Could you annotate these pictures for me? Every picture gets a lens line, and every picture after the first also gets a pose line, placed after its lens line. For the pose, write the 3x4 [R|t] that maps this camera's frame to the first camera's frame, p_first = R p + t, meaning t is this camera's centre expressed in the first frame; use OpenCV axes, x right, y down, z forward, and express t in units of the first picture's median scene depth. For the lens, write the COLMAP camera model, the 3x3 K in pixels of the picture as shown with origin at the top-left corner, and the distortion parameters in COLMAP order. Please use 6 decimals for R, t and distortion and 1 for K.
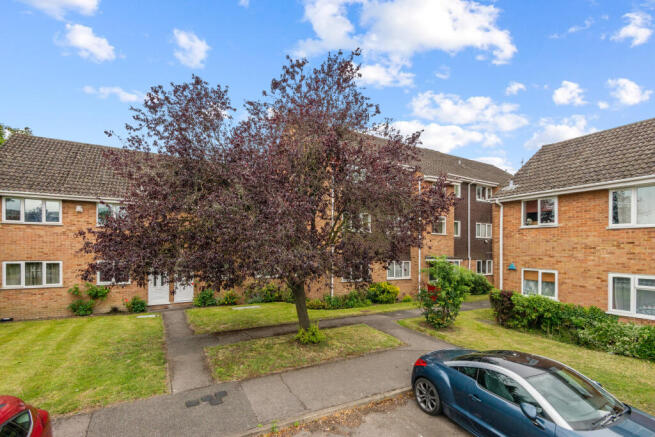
lens RADIAL K [[297.3, 0, 328.5], [0, 297.3, 250.9], [0, 0, 1]] dist [-0.000052, -0.000138]
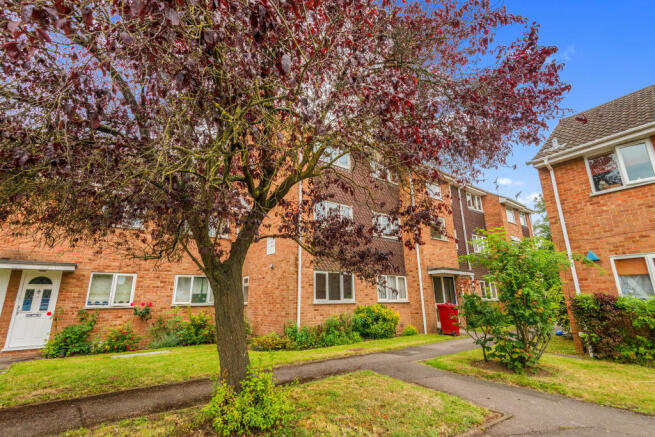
lens RADIAL K [[294.6, 0, 329.3], [0, 294.6, 221.7], [0, 0, 1]] dist [-0.001750, -0.000836]
pose [[0.990043, 0.014329, 0.140031, -0.012531], [0.022692, 0.965547, -0.259237, 0.105317], [-0.138921, 0.259834, 0.955608, 0.377190]]
